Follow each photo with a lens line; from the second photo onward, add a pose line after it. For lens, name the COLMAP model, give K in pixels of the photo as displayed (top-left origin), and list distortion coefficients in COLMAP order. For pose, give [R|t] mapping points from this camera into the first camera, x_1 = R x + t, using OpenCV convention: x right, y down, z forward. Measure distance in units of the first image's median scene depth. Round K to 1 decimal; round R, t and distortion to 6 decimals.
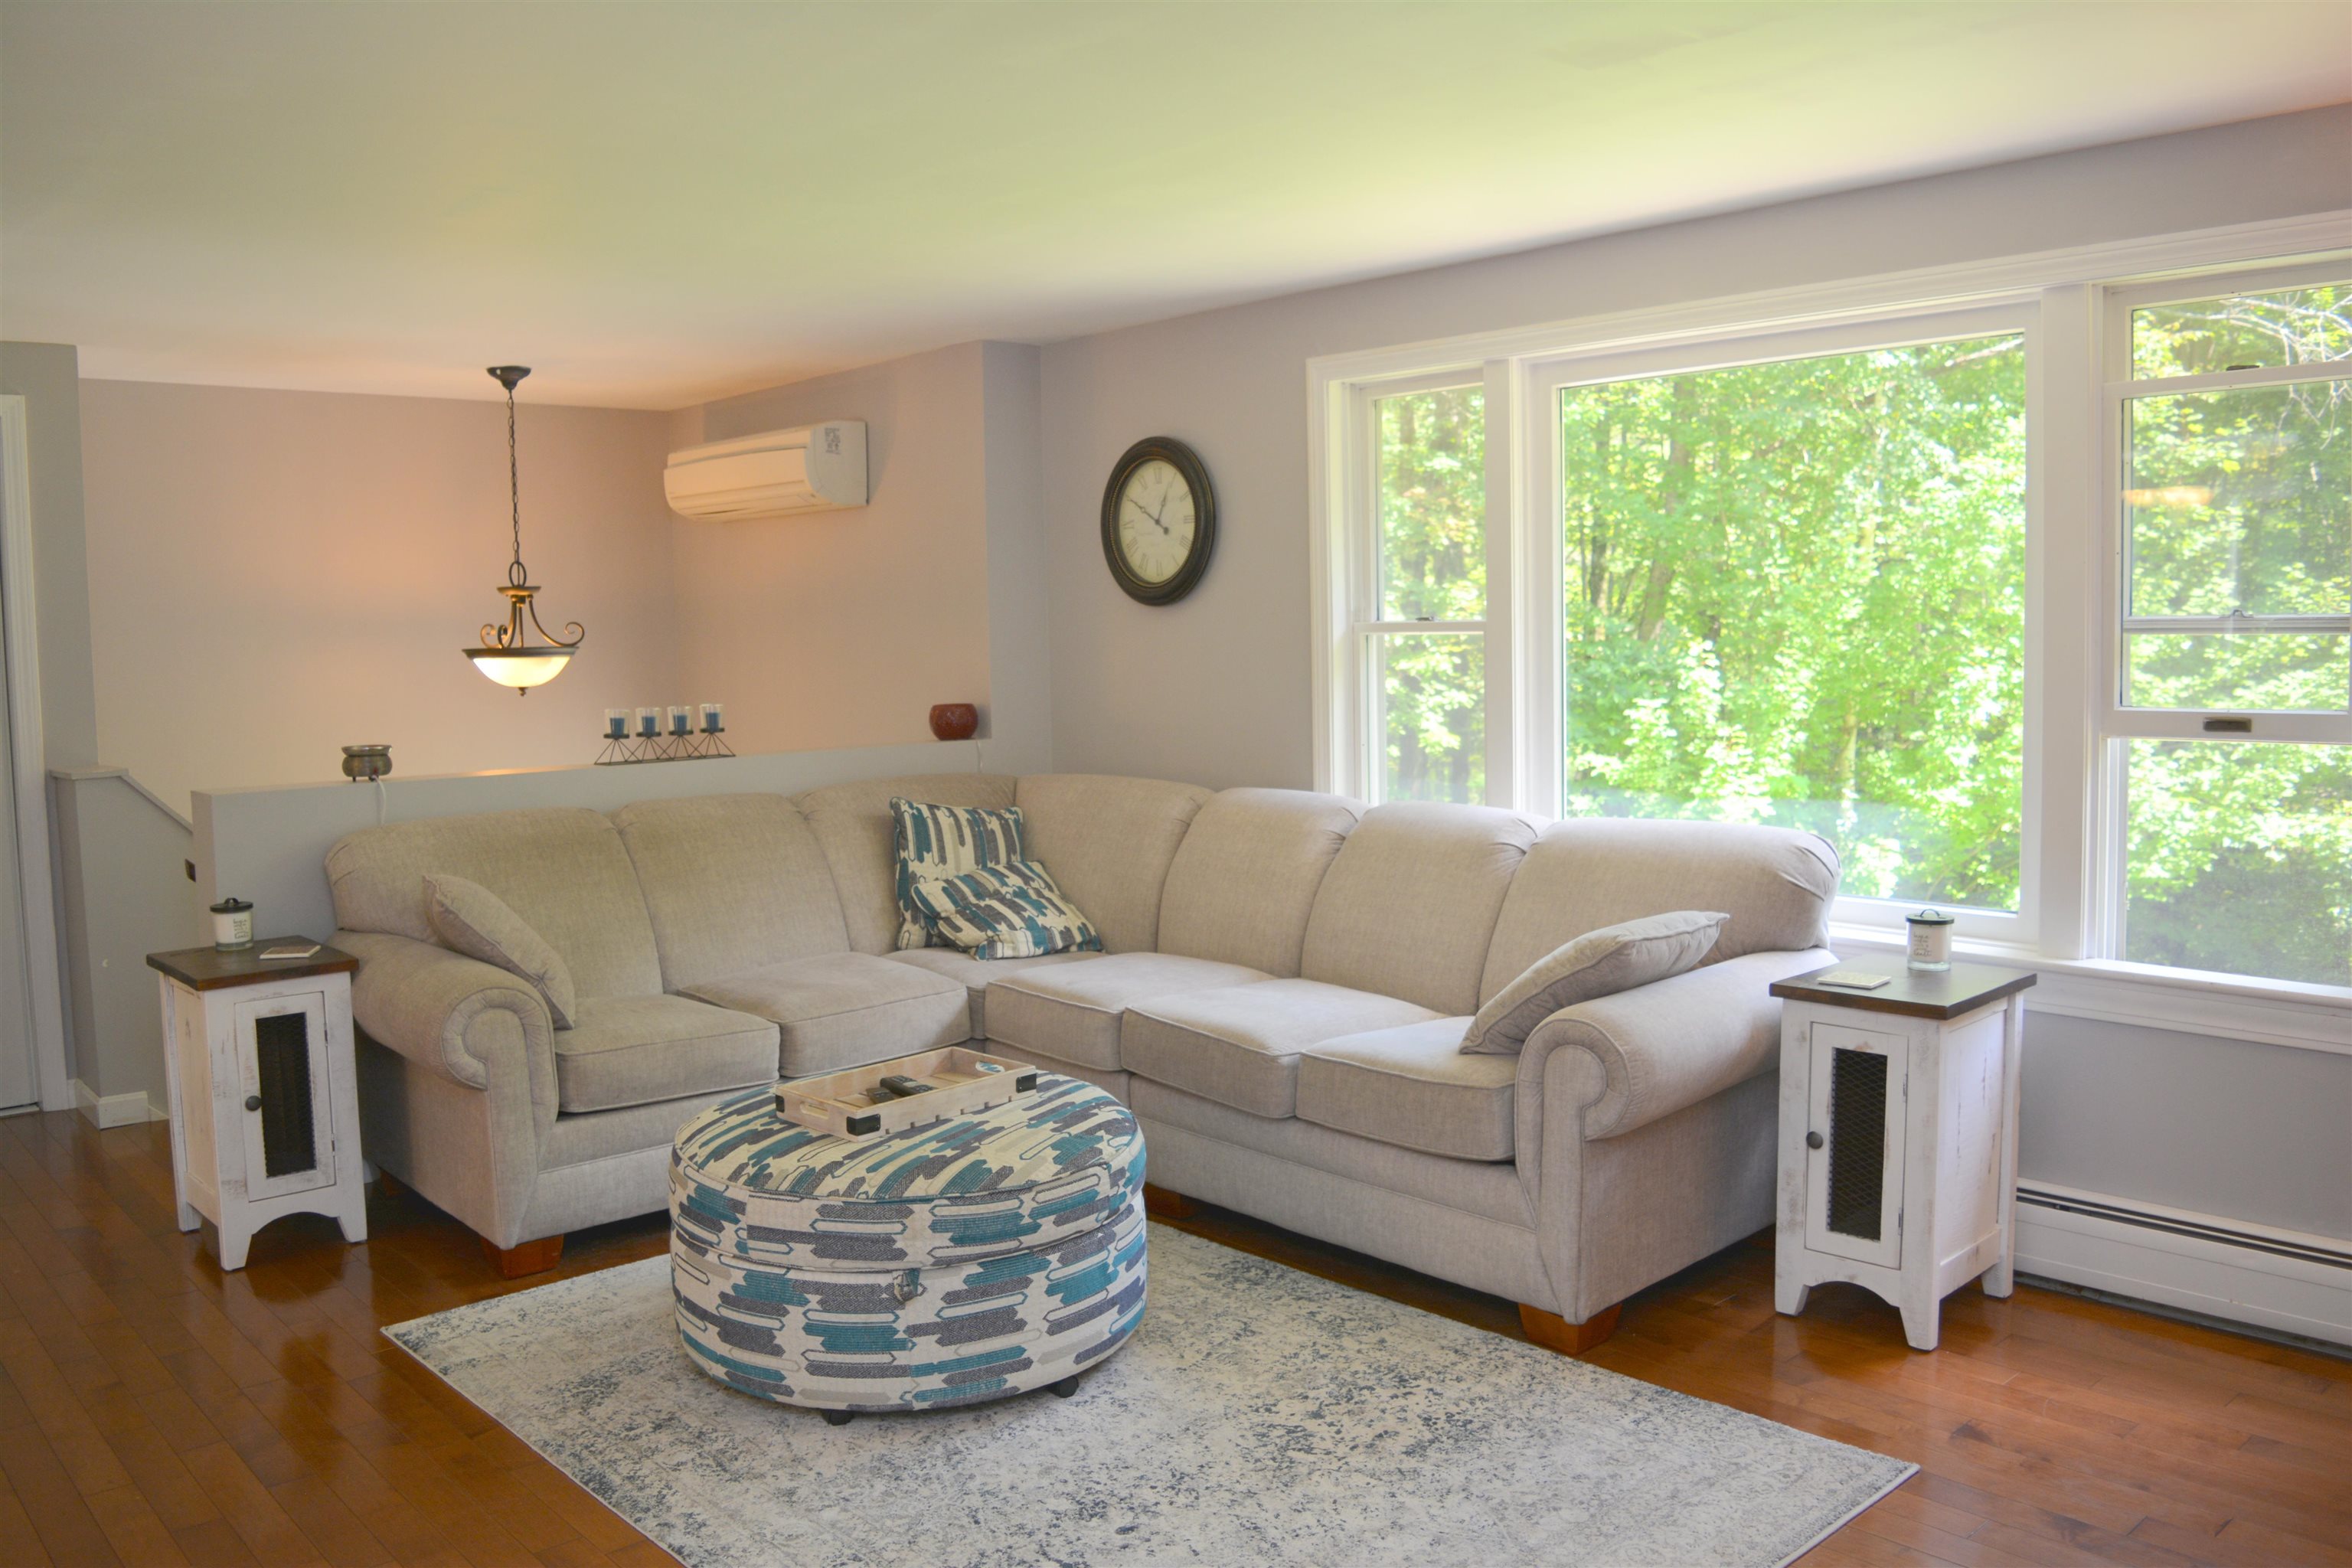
lens RADIAL K [[1844.2, 0, 1171.6], [0, 1844.2, 781.2], [0, 0, 1]] dist [-0.098455, 0.027319]
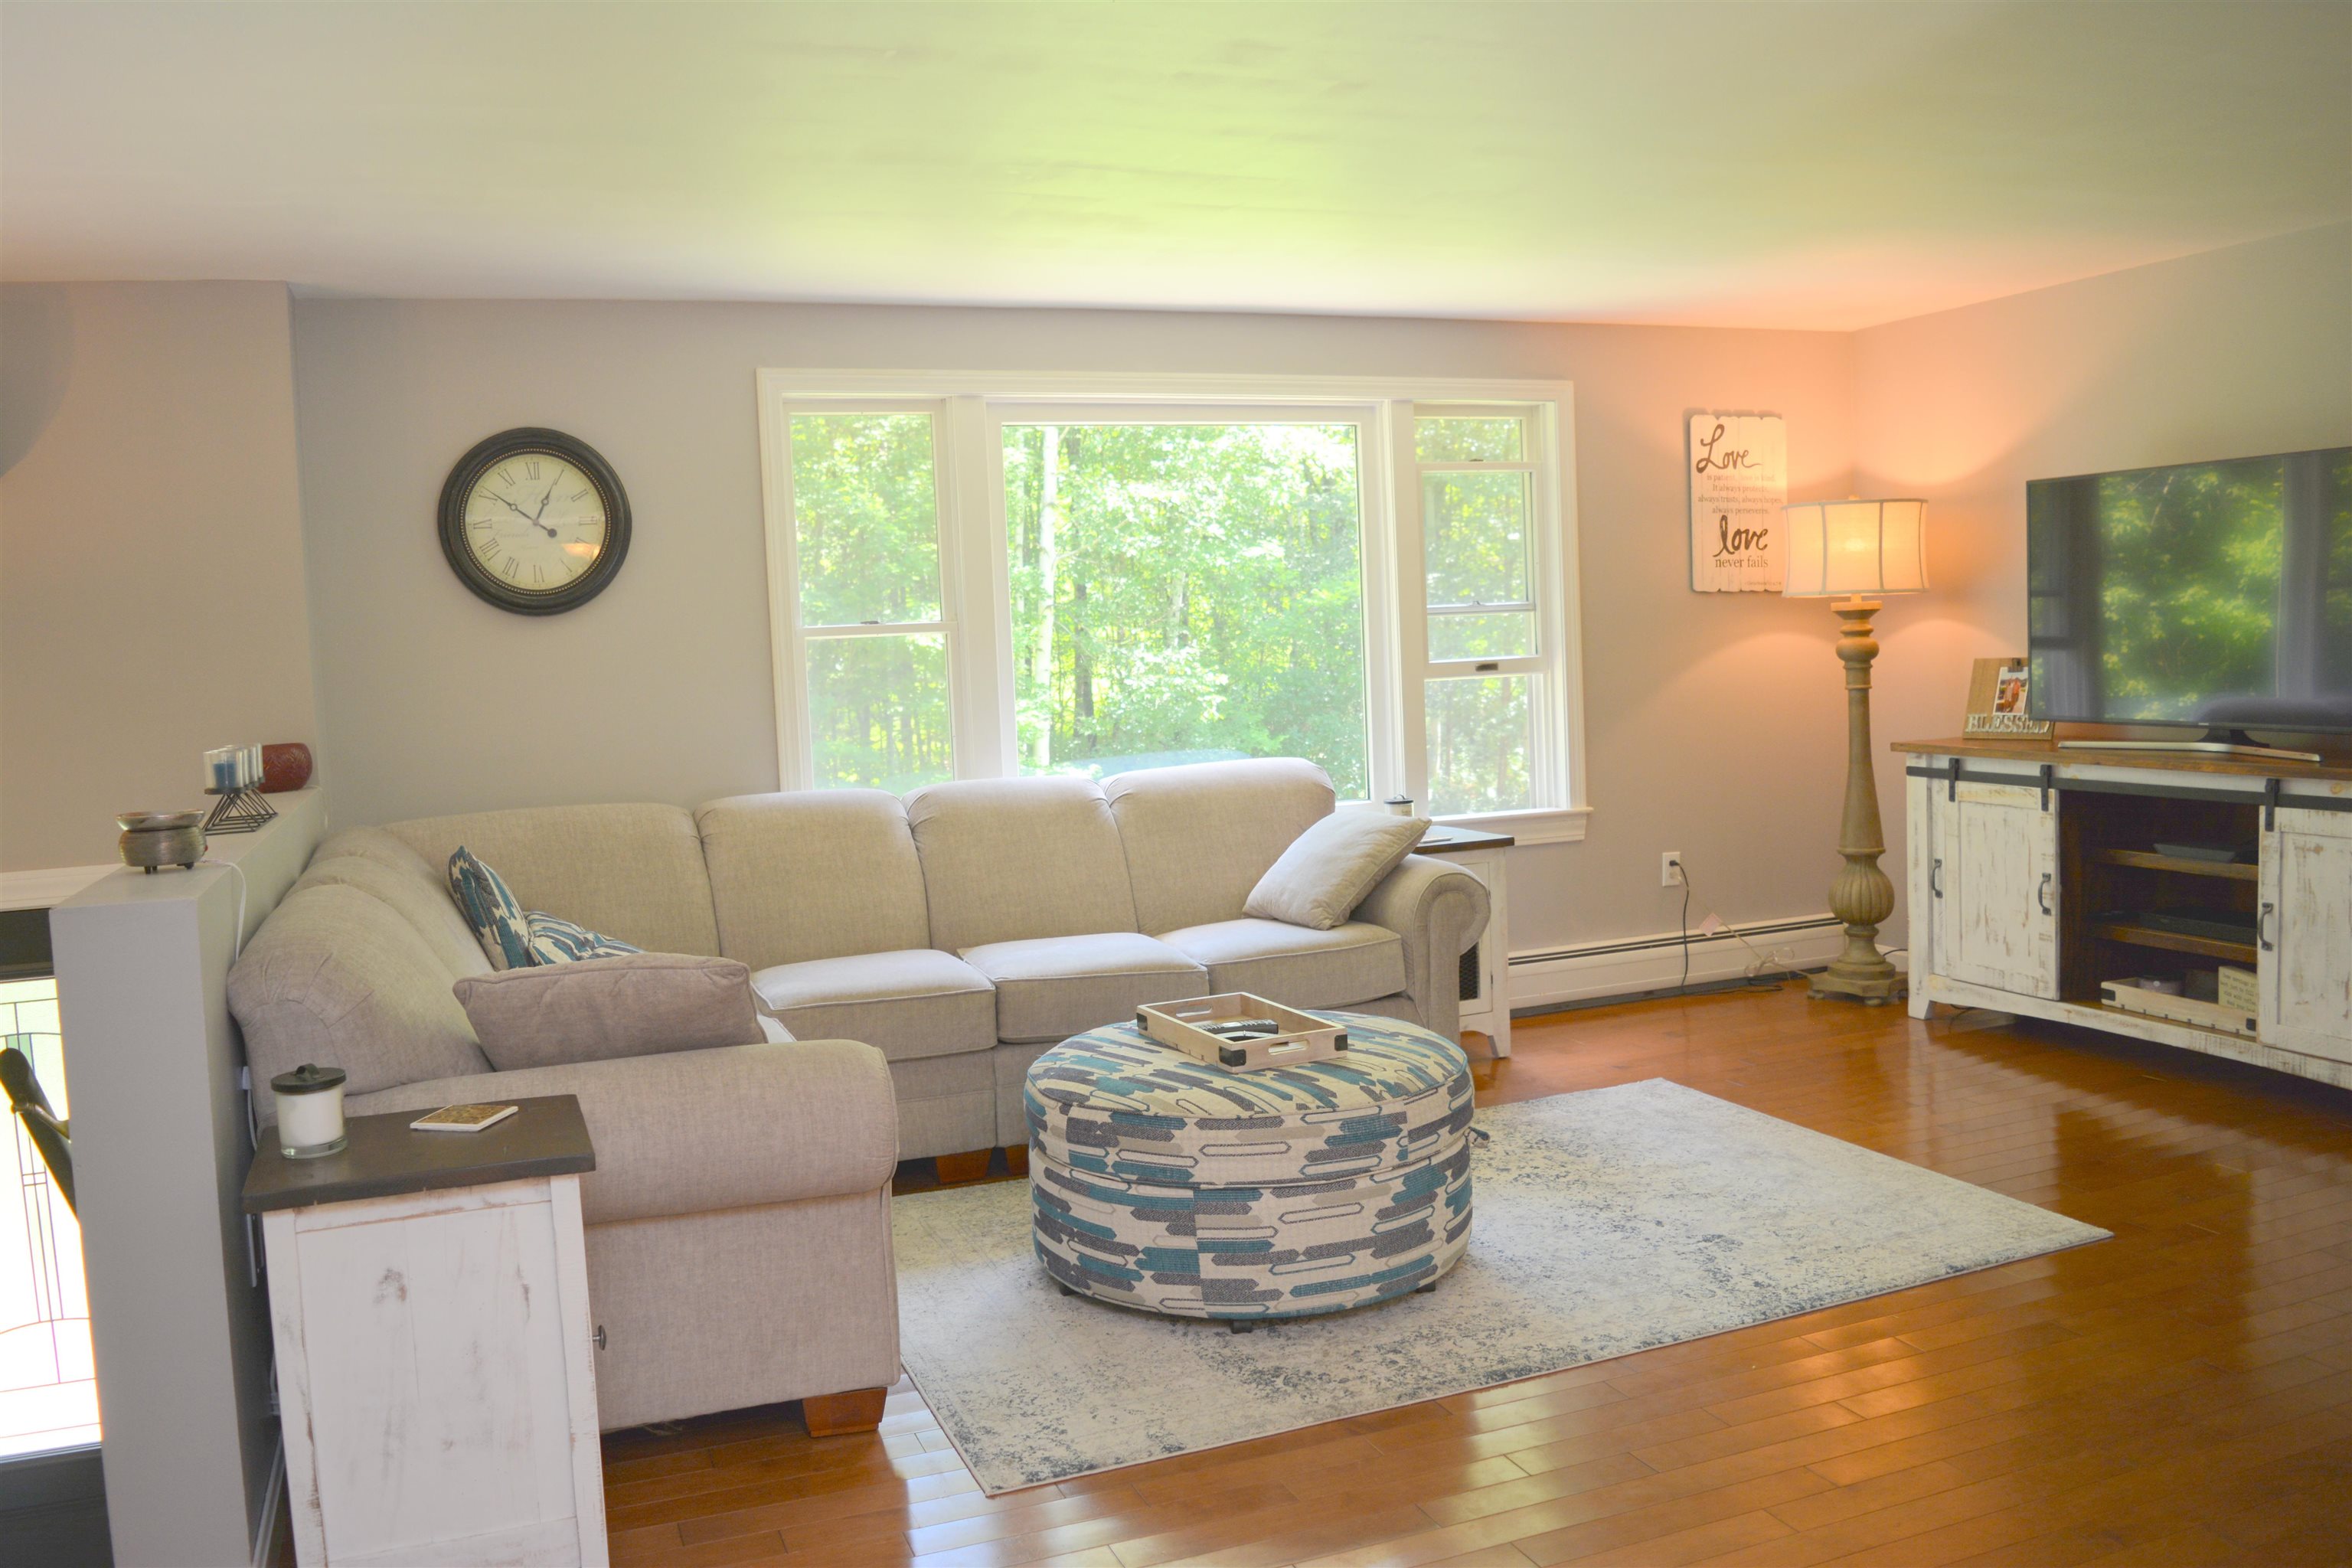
lens RADIAL K [[1844.2, 0, 1158.2], [0, 1844.2, 777.8], [0, 0, 1]] dist [-0.098455, 0.027319]
pose [[0.360592, -0.069472, 0.930133, -1.163194], [0.114865, 0.992939, 0.029633, -0.014171], [-0.925624, 0.096154, 0.366026, 0.646488]]
